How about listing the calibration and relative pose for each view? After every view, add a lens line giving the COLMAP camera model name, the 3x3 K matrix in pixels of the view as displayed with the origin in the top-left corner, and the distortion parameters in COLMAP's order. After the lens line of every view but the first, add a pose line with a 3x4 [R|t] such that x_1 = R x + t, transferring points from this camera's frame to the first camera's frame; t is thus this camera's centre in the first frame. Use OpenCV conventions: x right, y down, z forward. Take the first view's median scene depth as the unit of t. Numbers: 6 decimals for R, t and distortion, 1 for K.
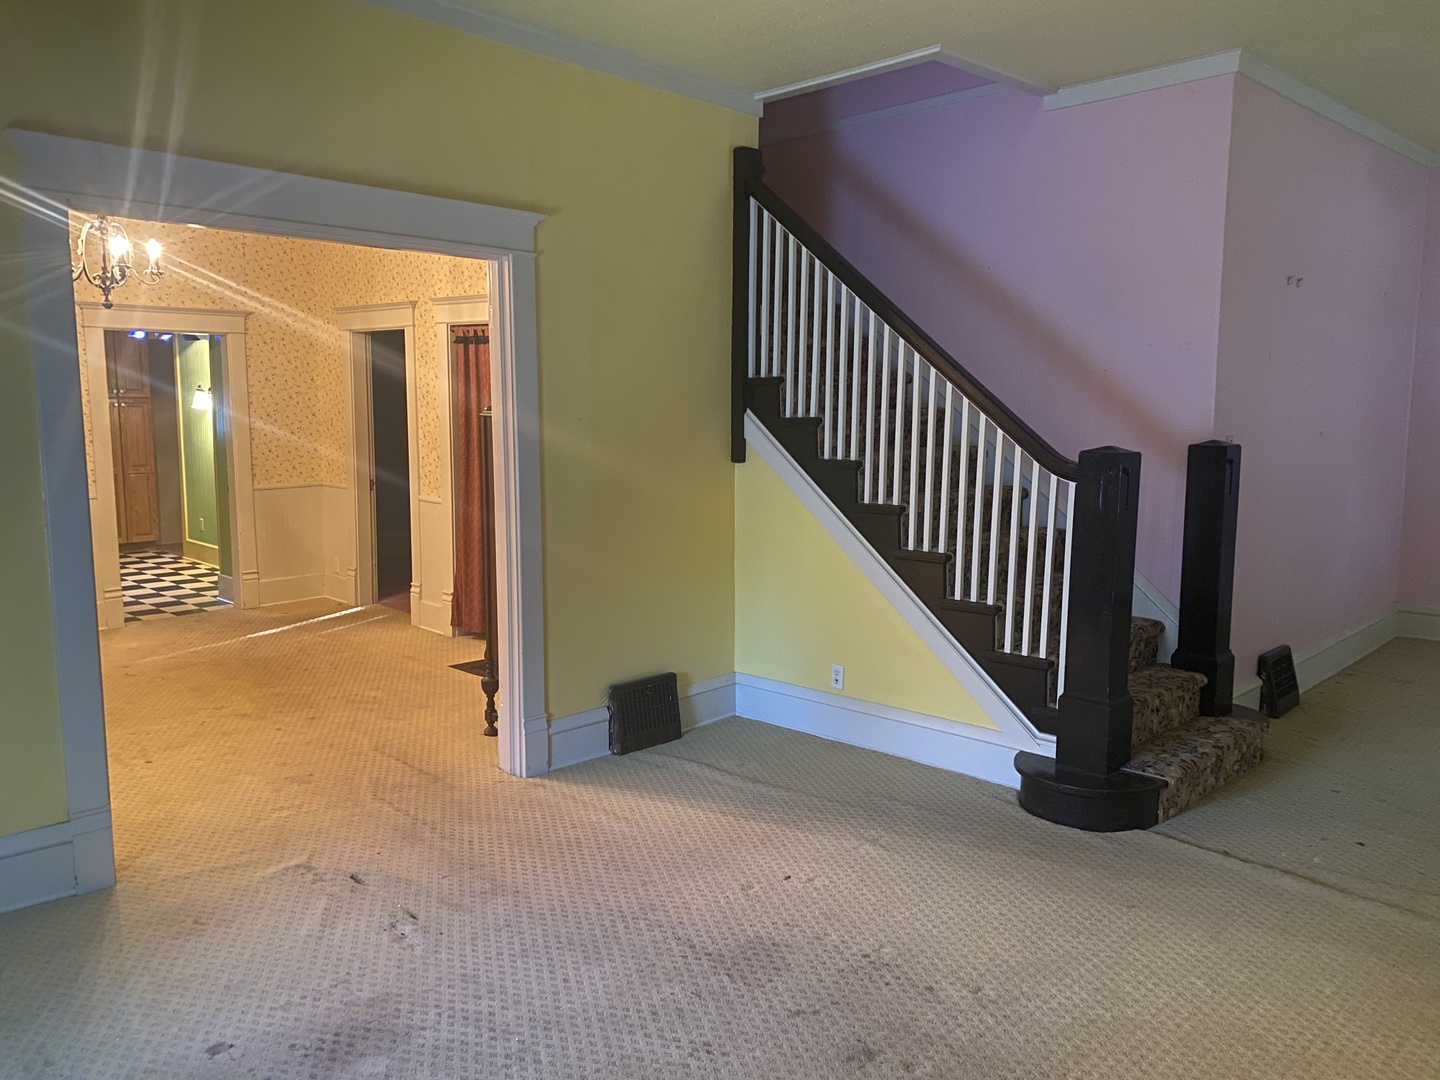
lens RADIAL K [[1085.0, 0, 717.9], [0, 1085.0, 549.0], [0, 0, 1]] dist [-0.026028, -0.007228]
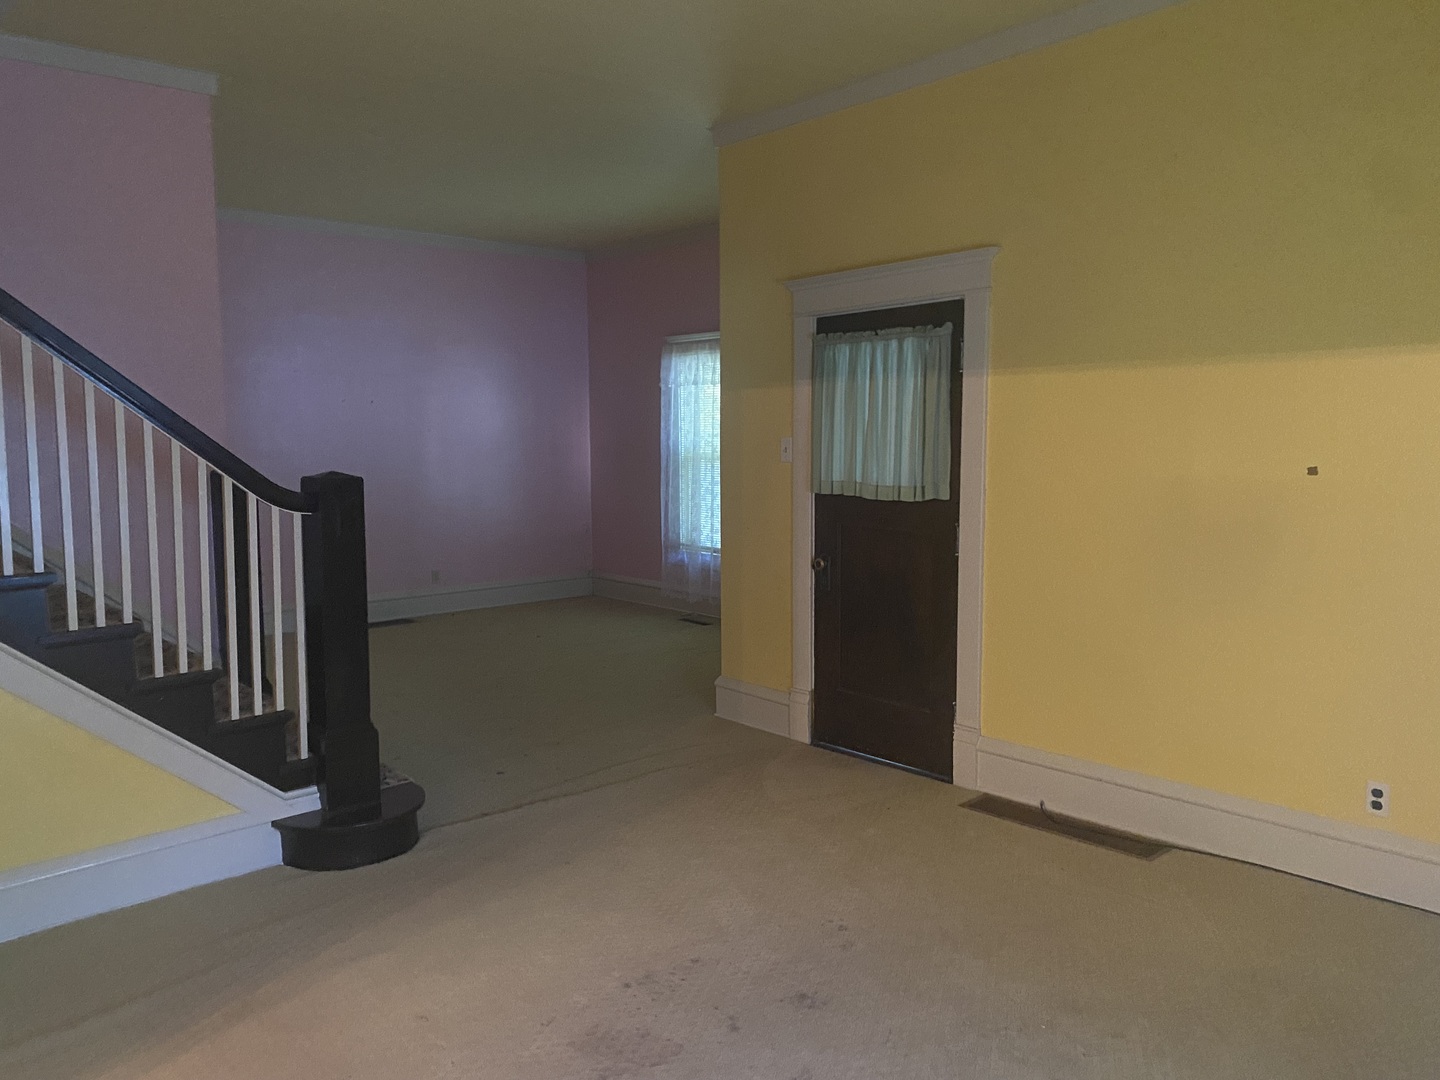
lens RADIAL K [[1085.0, 0, 717.9], [0, 1085.0, 540.2], [0, 0, 1]] dist [-0.026028, -0.007228]
pose [[-0.000337, -0.094602, 0.995515, -0.594240], [0.124254, 0.987796, 0.093911, -0.079800], [-0.992250, 0.123729, 0.011422, 0.625312]]
